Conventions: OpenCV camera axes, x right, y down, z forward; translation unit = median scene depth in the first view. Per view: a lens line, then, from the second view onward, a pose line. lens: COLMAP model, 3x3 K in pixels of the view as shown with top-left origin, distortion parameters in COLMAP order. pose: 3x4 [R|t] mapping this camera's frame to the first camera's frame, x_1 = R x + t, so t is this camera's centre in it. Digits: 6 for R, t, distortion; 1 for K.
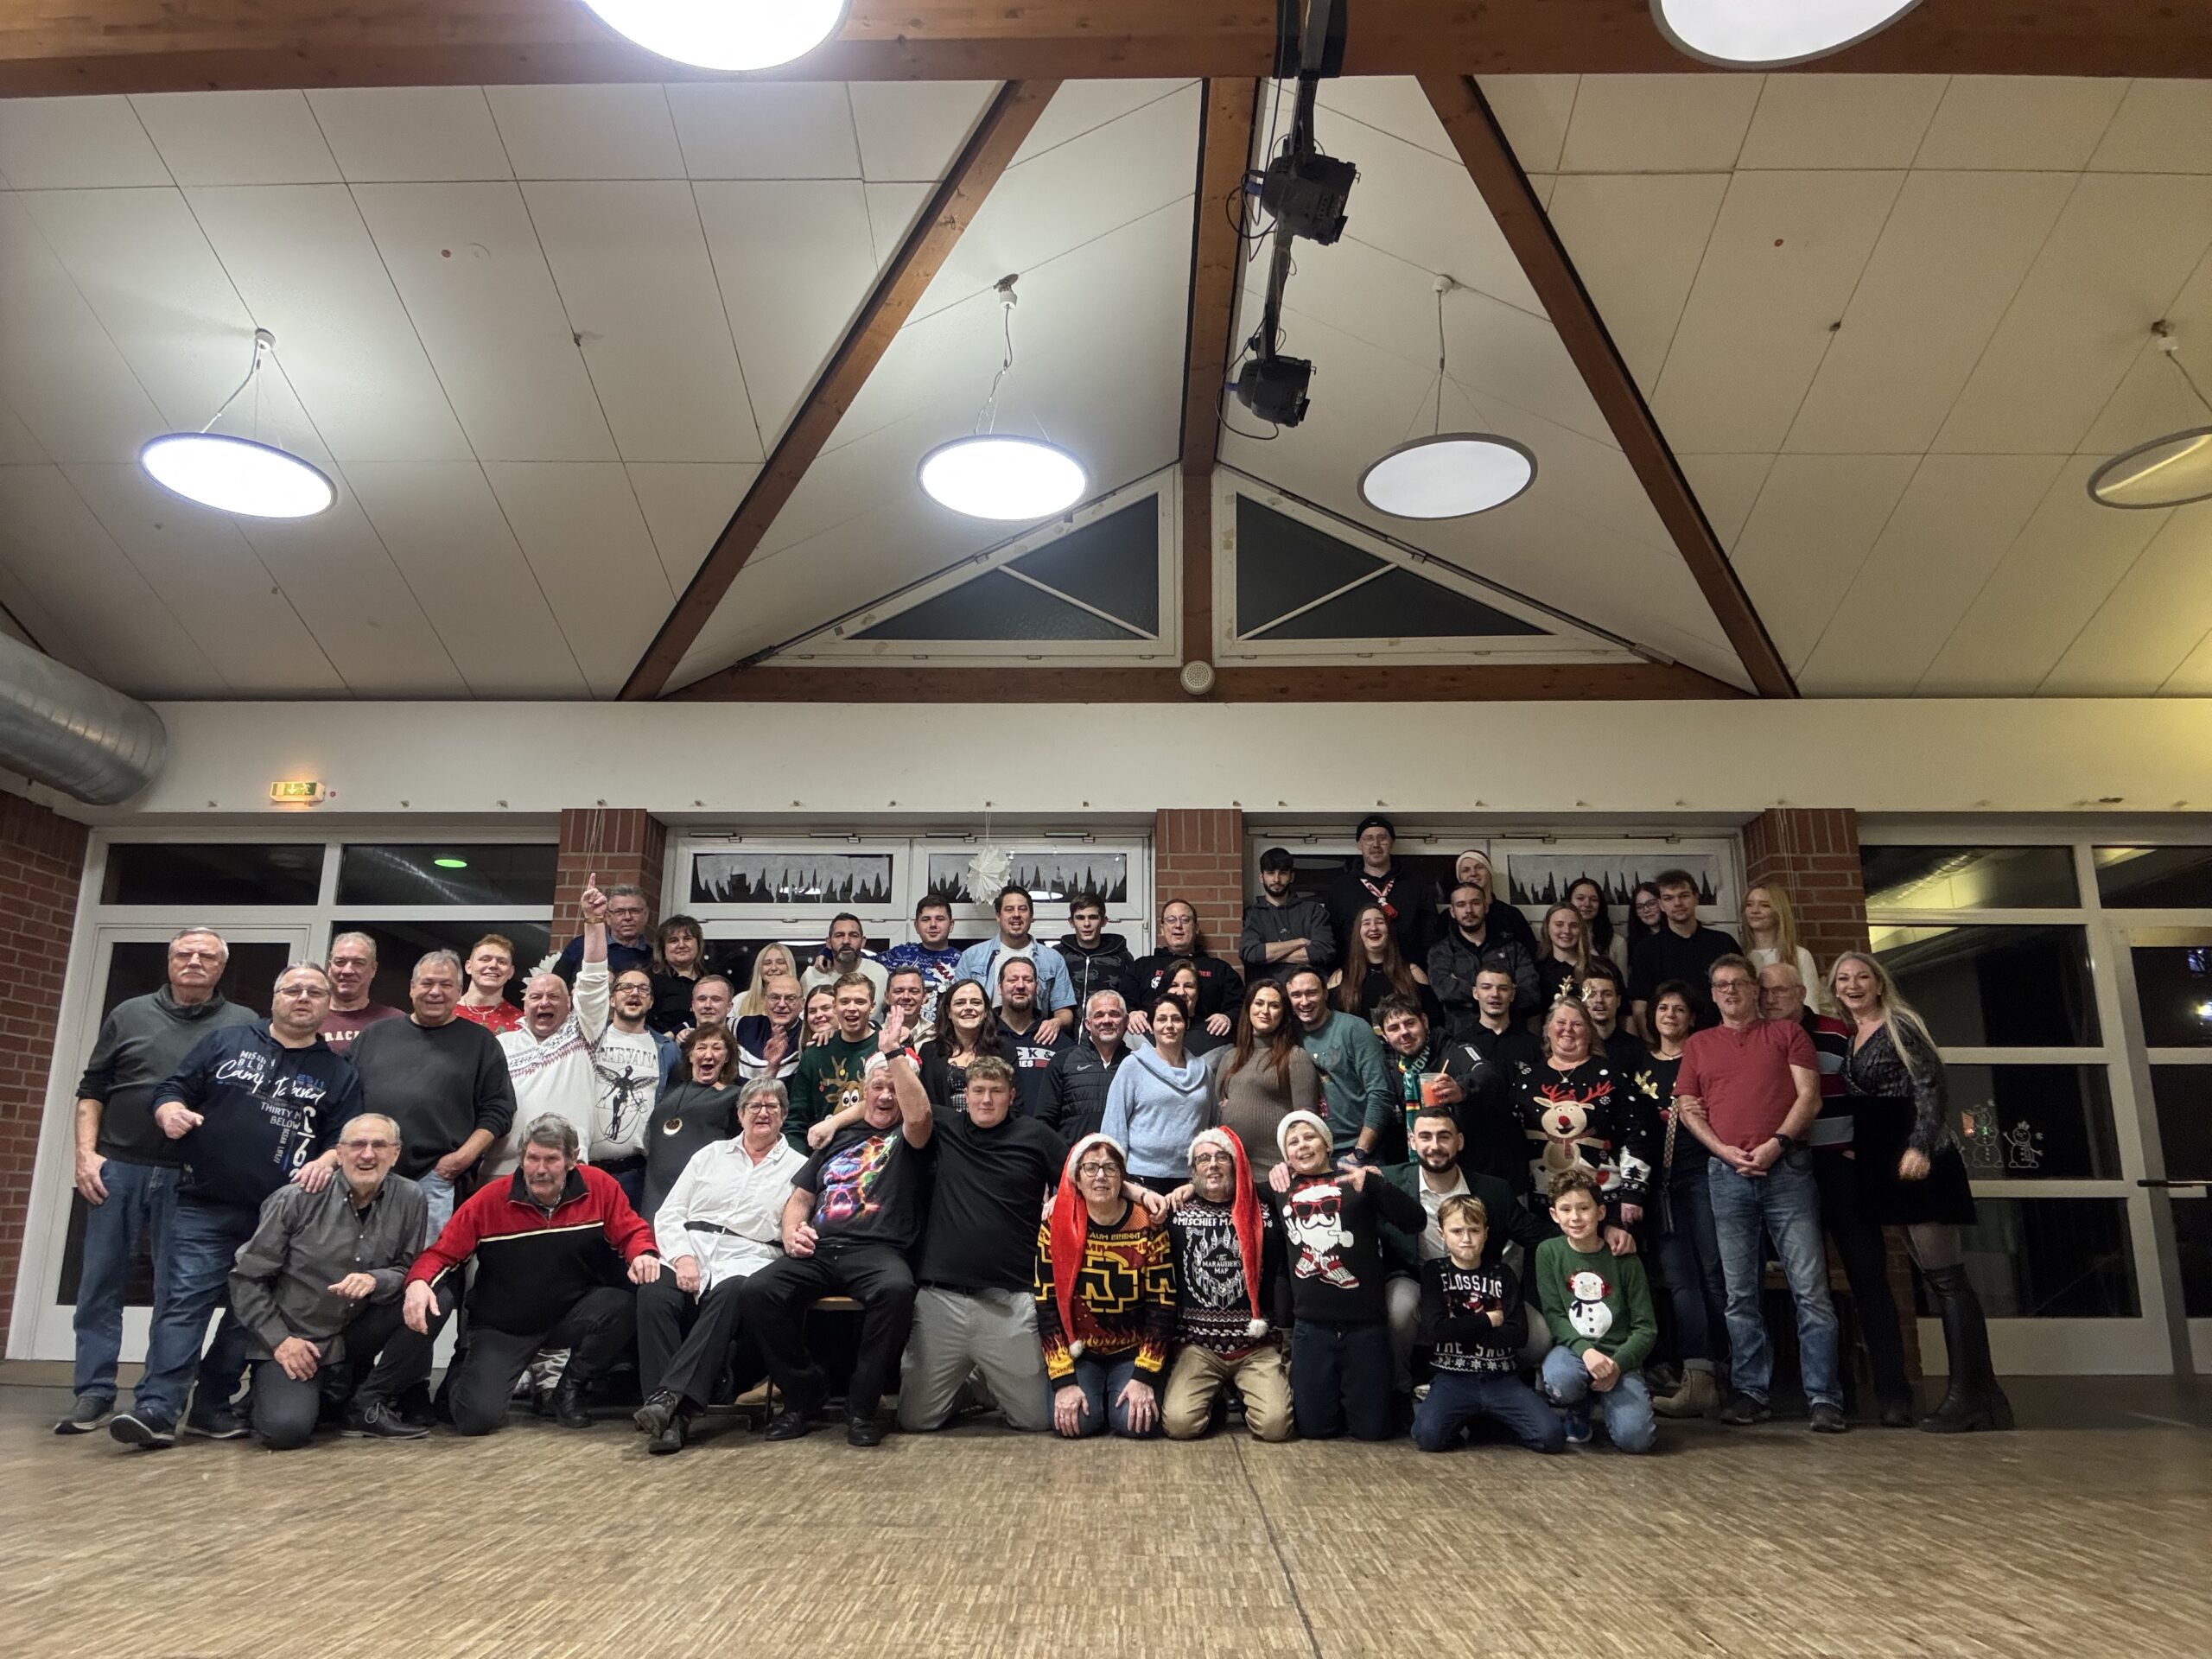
lens RADIAL K [[1473.6, 0, 1107.2], [0, 1473.6, 813.1], [0, 0, 1]] dist [0.066228, -0.089173]
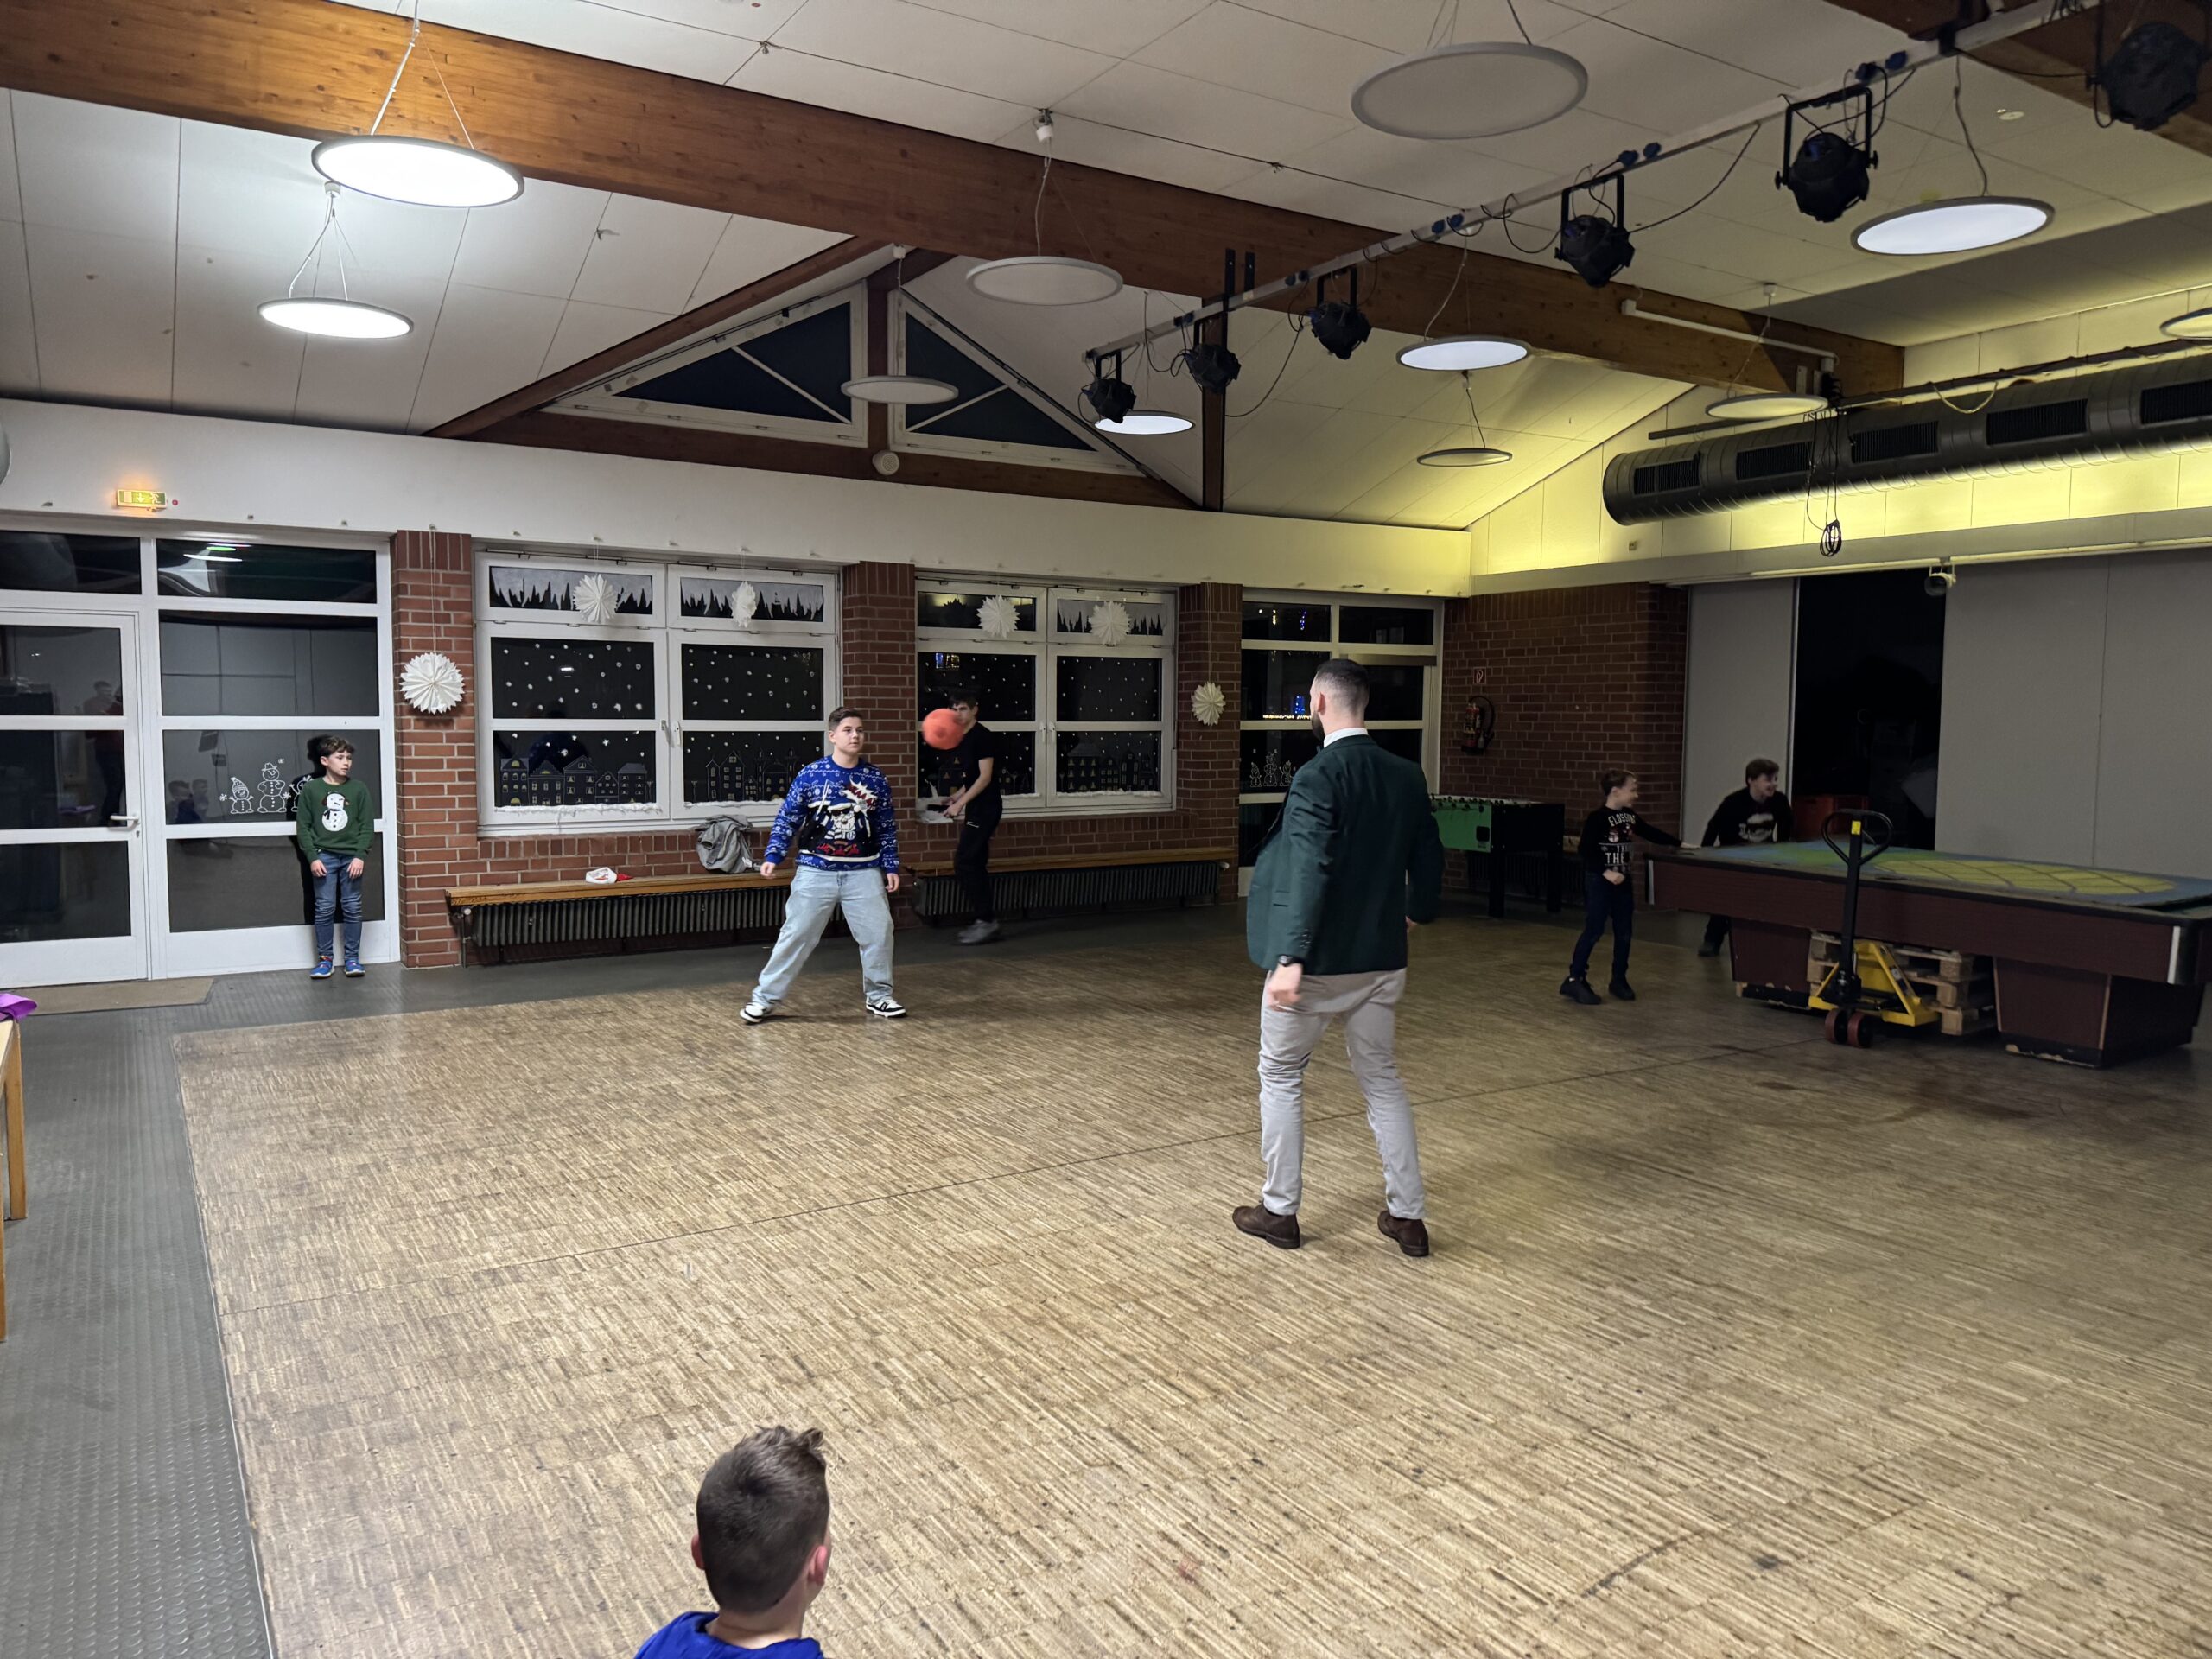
lens RADIAL K [[1538.0, 0, 1093.4], [0, 1538.0, 814.7], [0, 0, 1]] dist [0.142209, -0.261742]
pose [[0.835357, -0.036840, 0.548472, -0.577119], [-0.138041, 0.951722, 0.274170, -0.199847], [-0.532093, -0.304742, 0.789942, -0.350835]]
